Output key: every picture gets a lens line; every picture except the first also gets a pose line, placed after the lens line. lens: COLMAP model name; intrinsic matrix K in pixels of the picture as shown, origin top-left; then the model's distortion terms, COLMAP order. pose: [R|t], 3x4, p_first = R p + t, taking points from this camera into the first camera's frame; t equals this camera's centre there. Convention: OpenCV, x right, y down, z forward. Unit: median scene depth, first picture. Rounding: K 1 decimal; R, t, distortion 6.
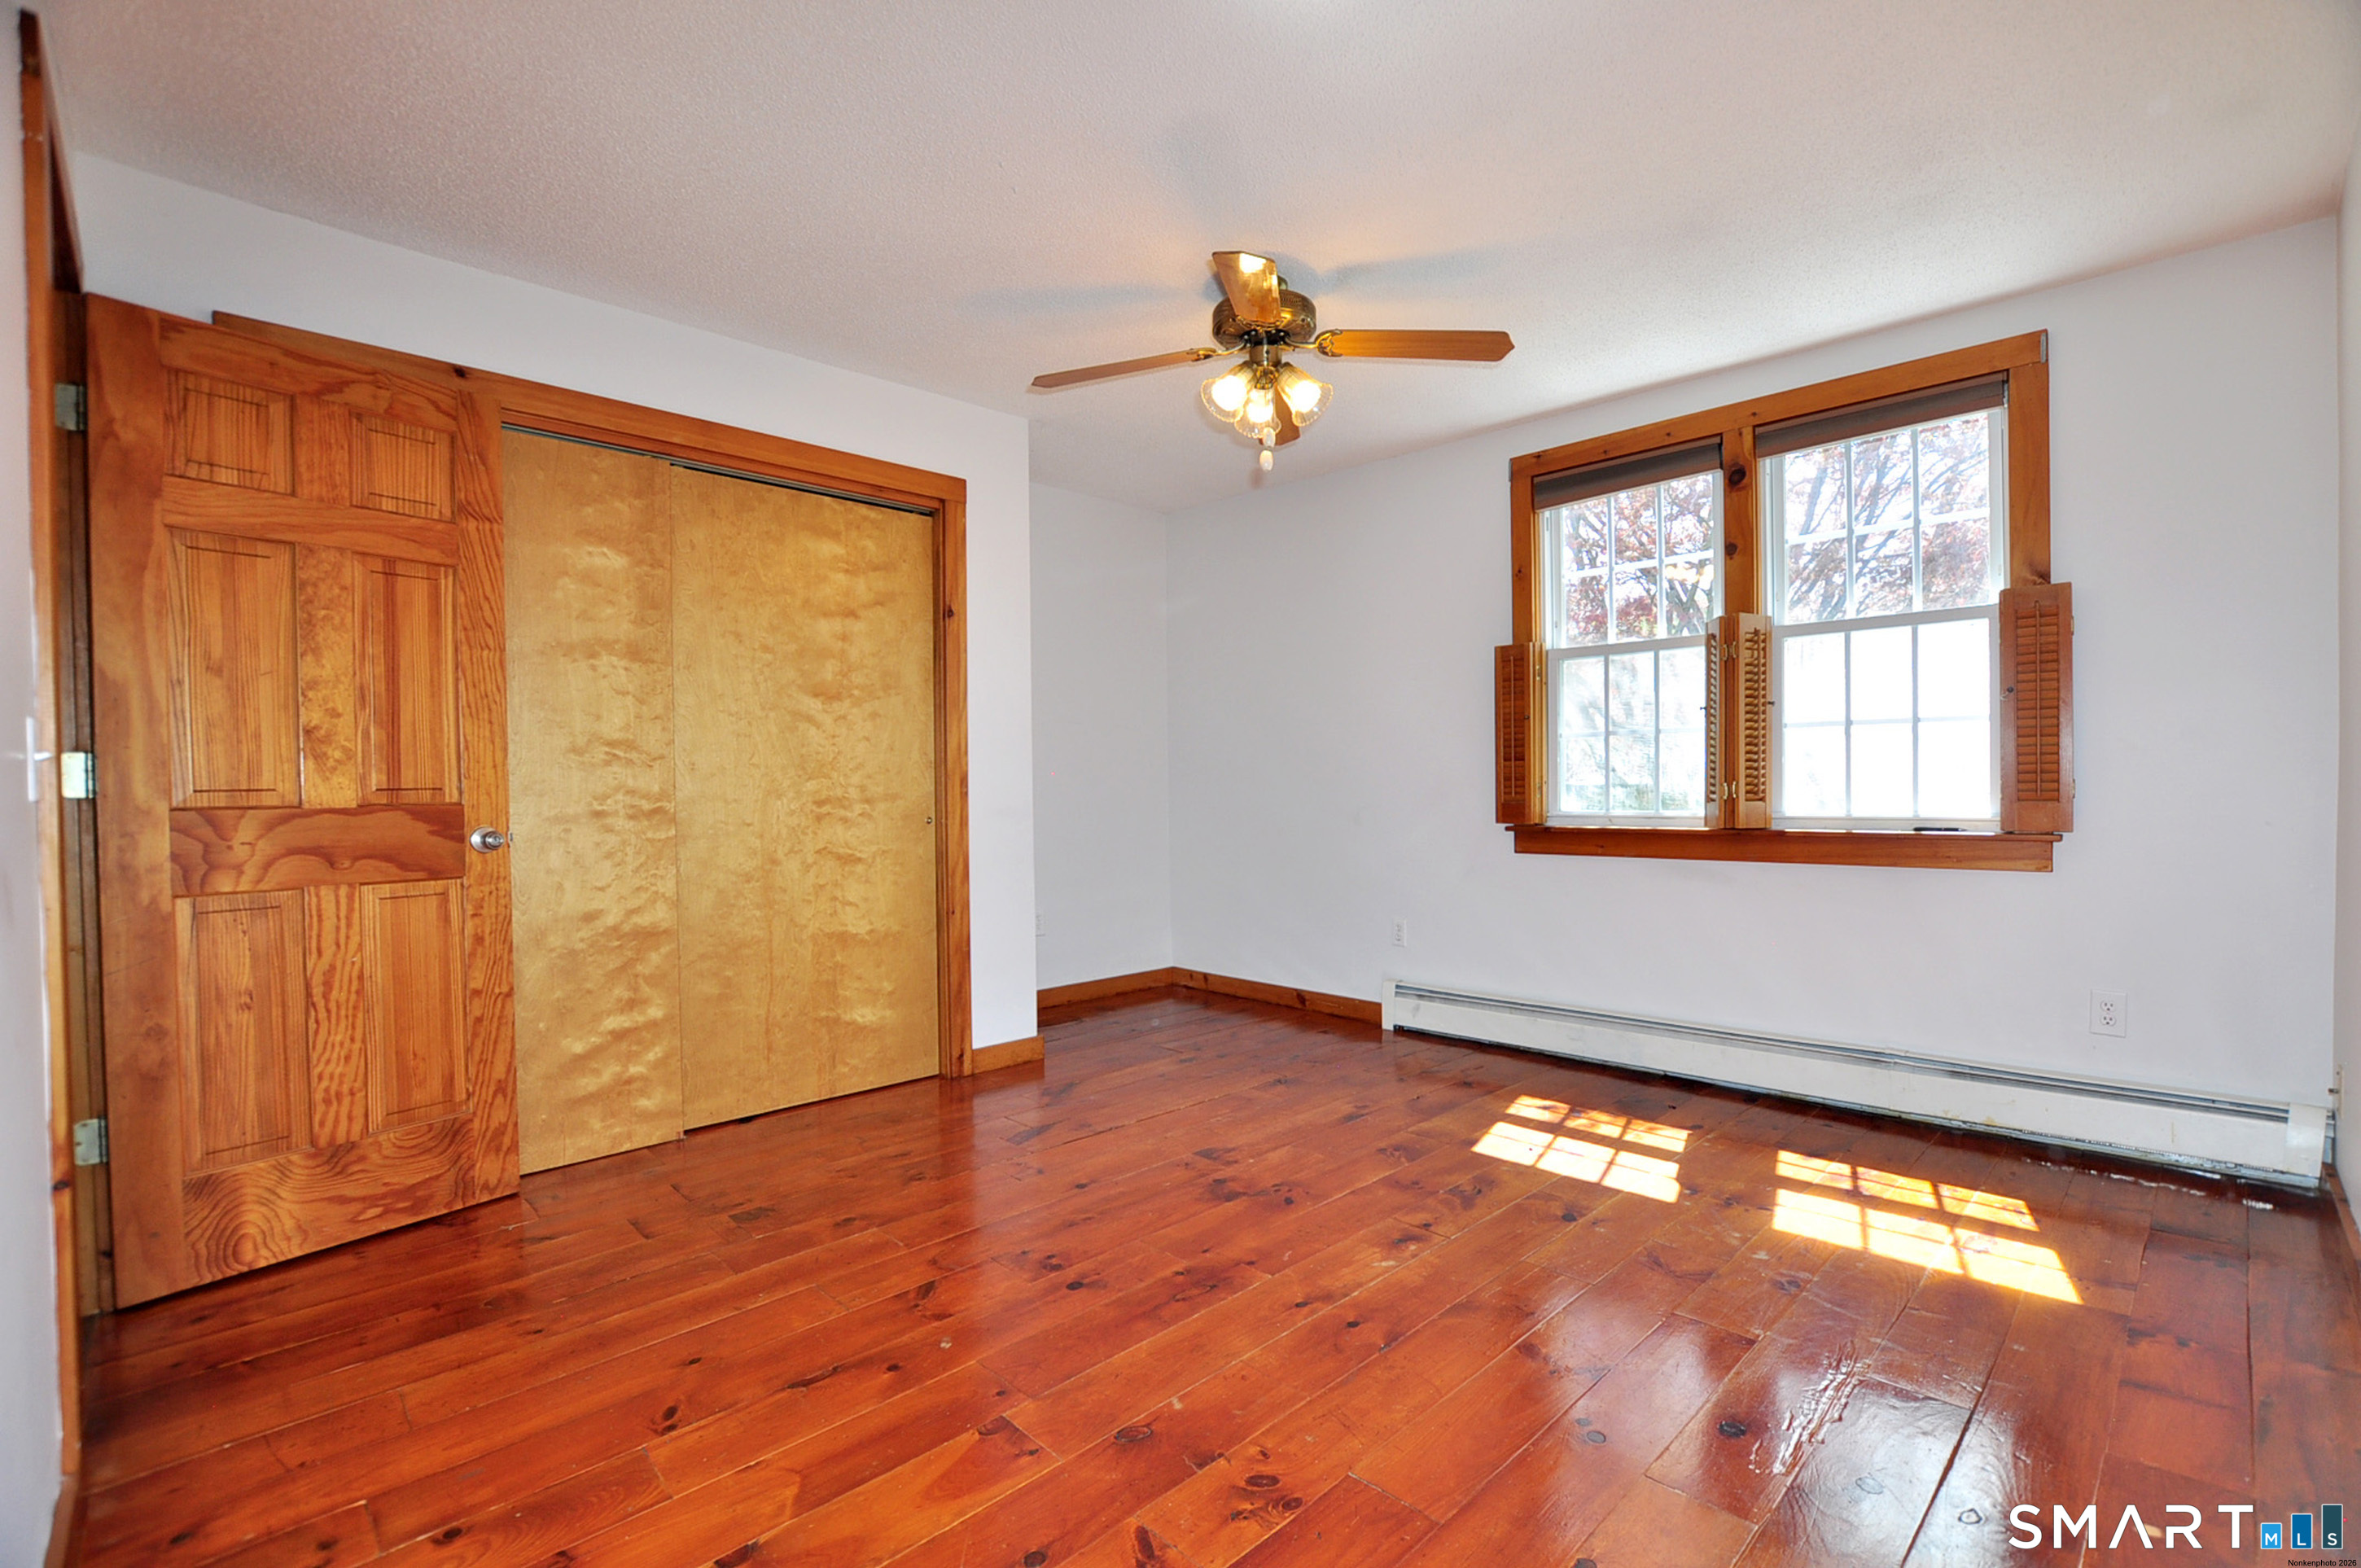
lens RADIAL K [[1040.7, 0, 1191.0], [0, 1040.7, 802.0], [0, 0, 1]] dist [-0.031120, 0.003984]
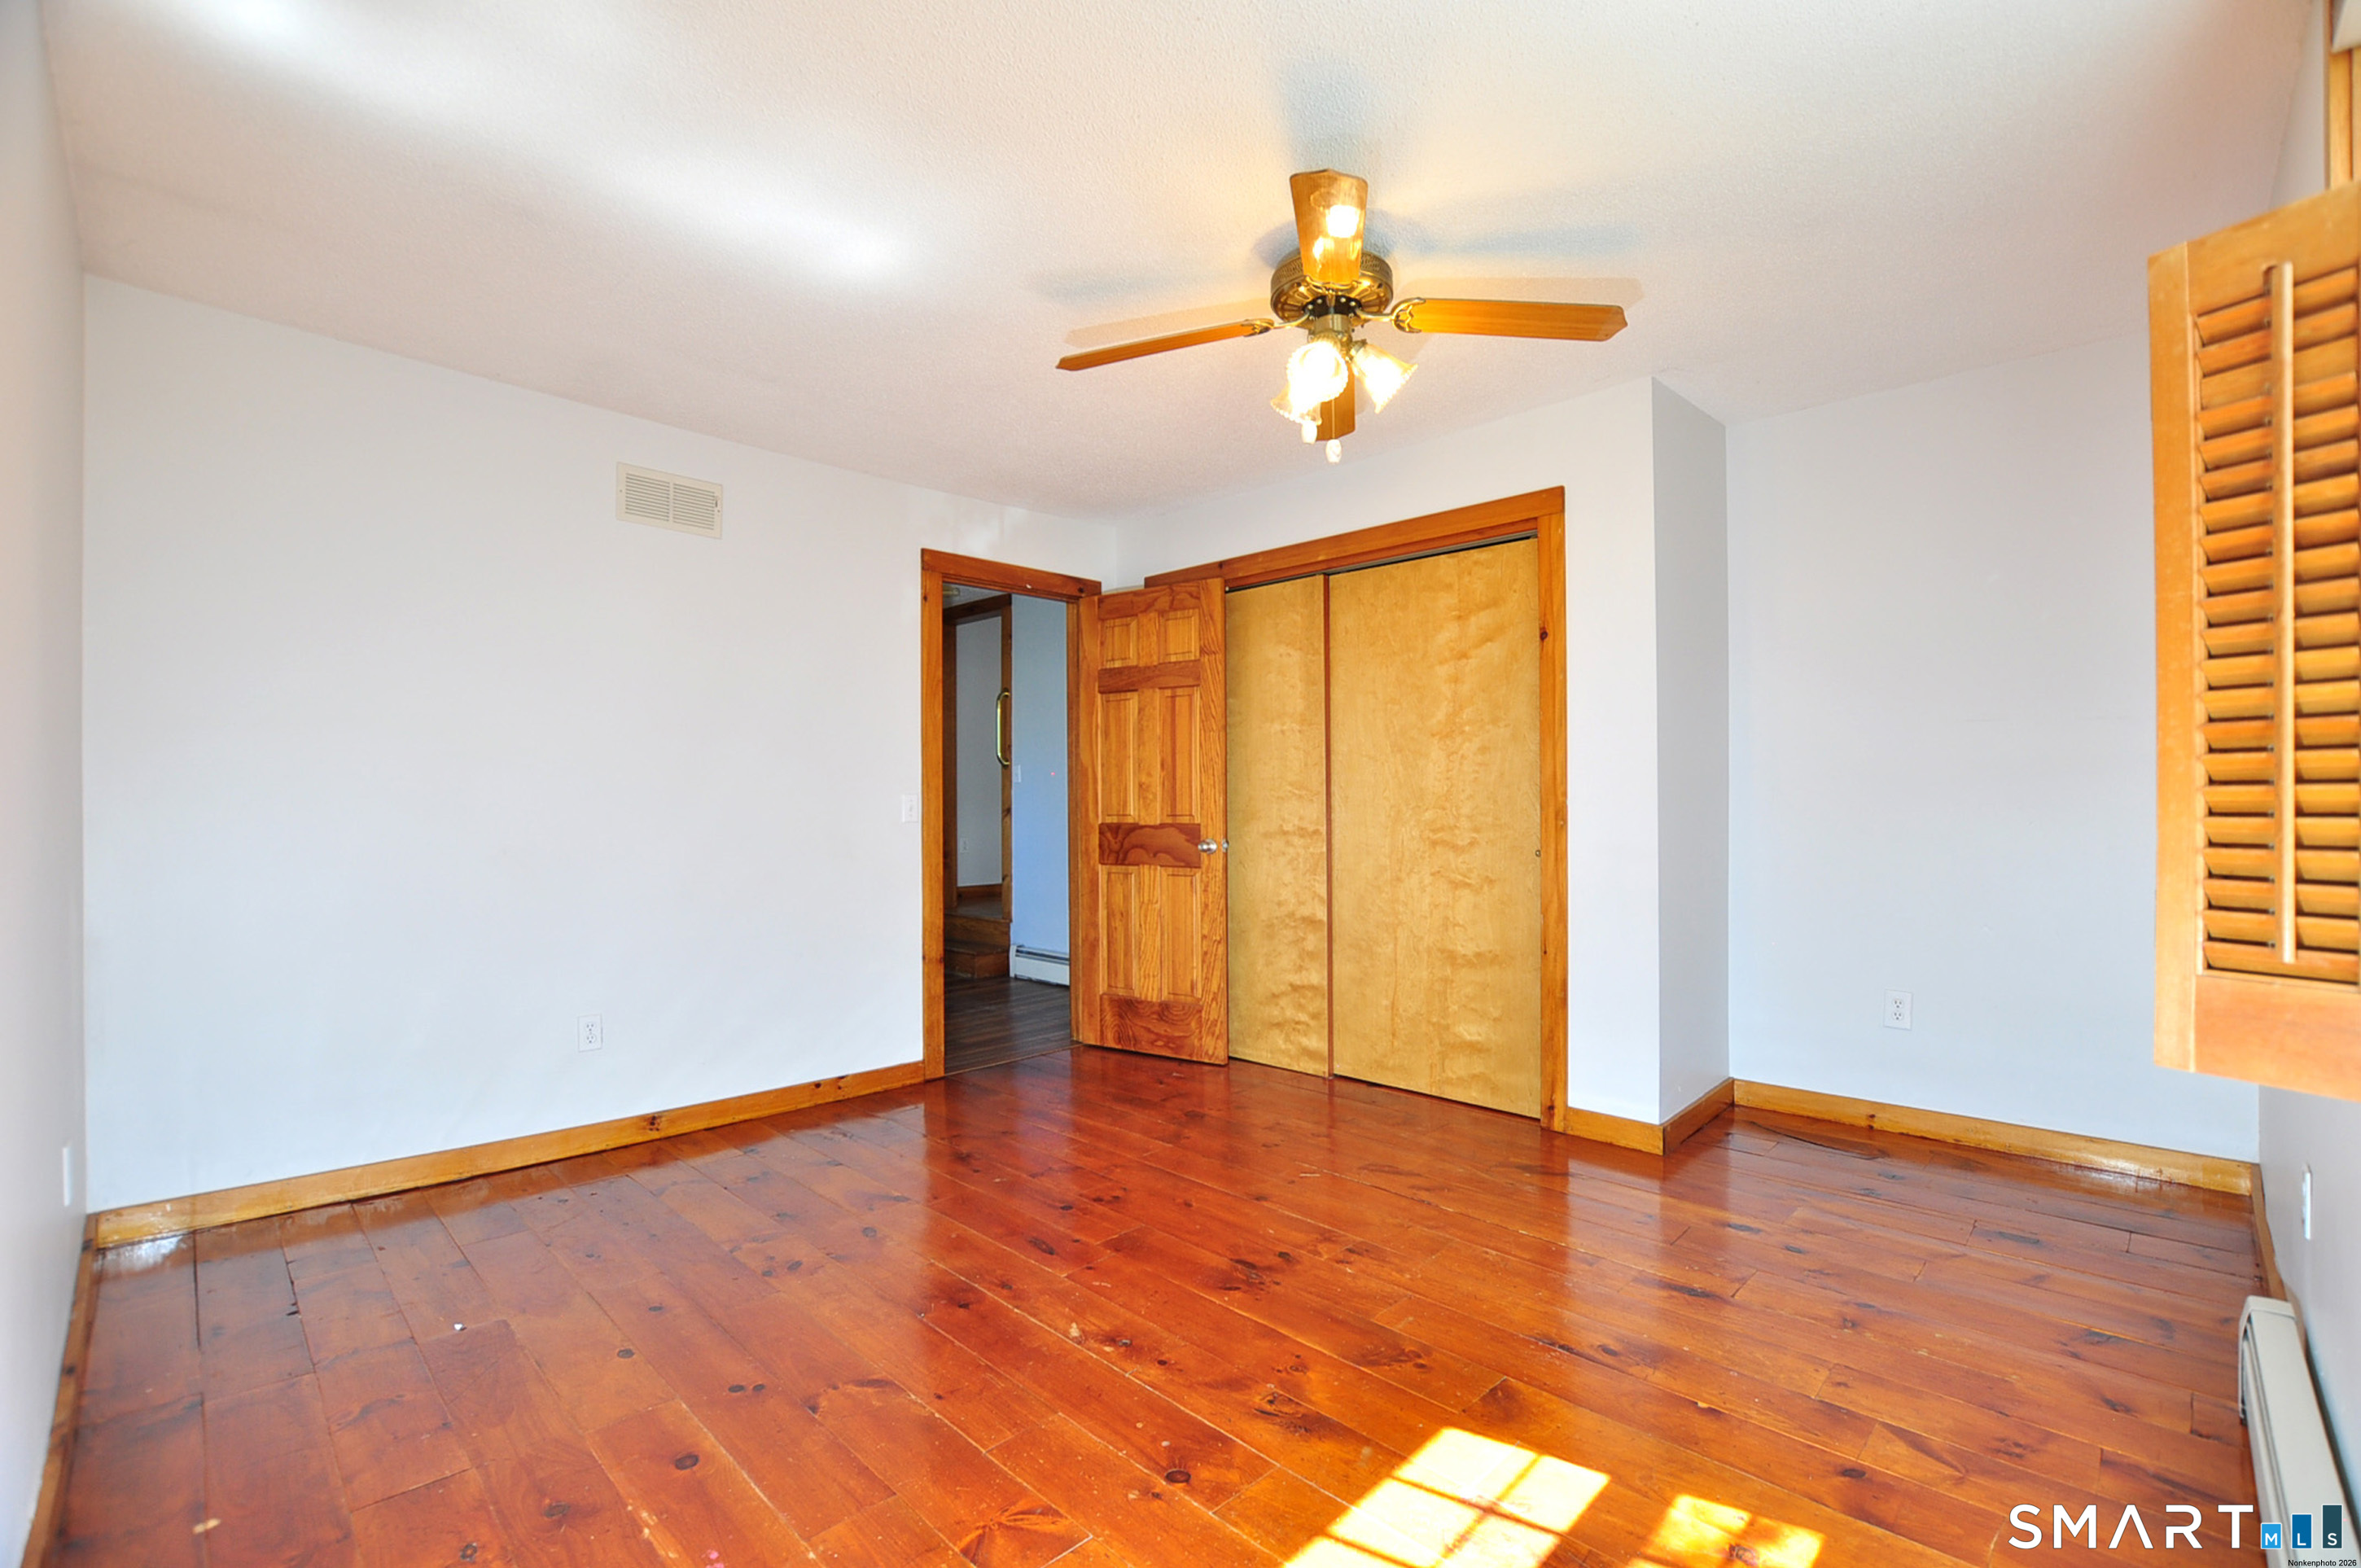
lens RADIAL K [[1037.8, 0, 1194.1], [0, 1037.8, 799.0], [0, 0, 1]] dist [-0.031255, 0.000285]
pose [[0.015121, 0.005399, -0.999871, 0.808815], [-0.010334, 0.999933, 0.005243, -0.038818], [0.999832, 0.010254, 0.015175, 0.770081]]
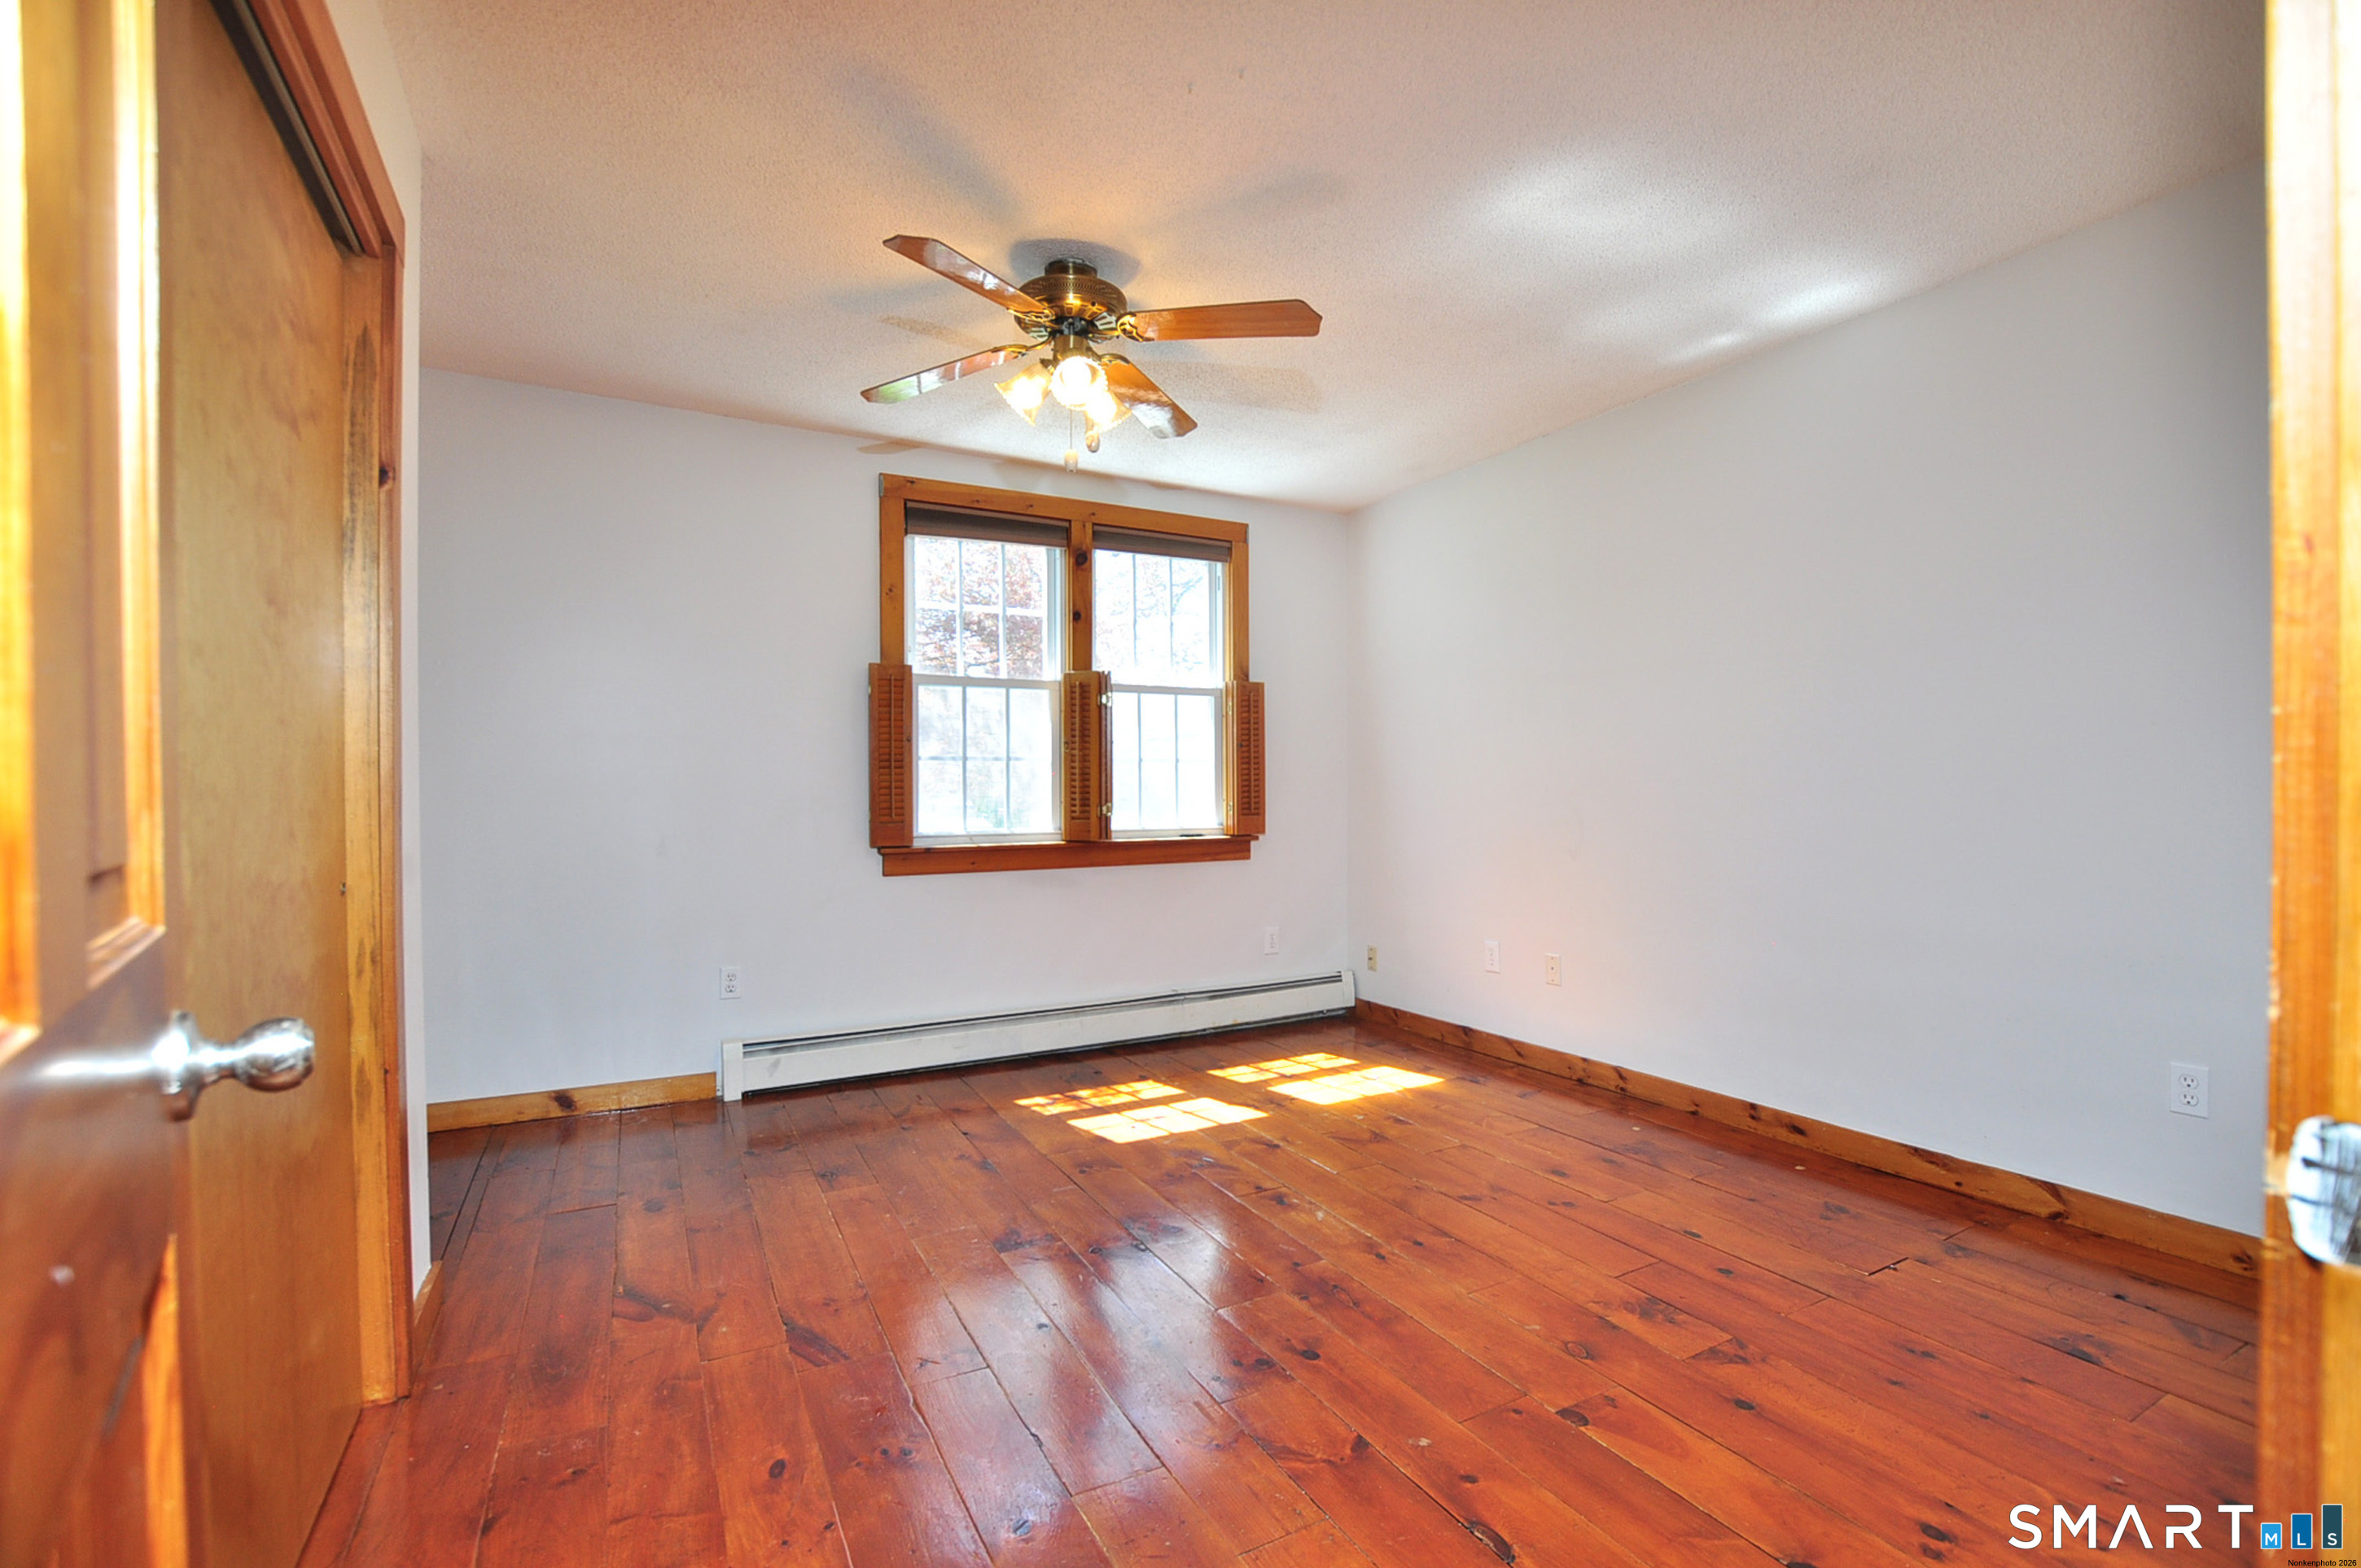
lens RADIAL K [[1032.1, 0, 1209.5], [0, 1032.1, 797.8], [0, 0, 1]] dist [-0.030708, 0.000025]
pose [[0.268386, 0.003319, 0.963306, -0.688447], [0.015490, 0.999850, -0.007761, -0.015703], [-0.963187, 0.017005, 0.268294, 0.563691]]
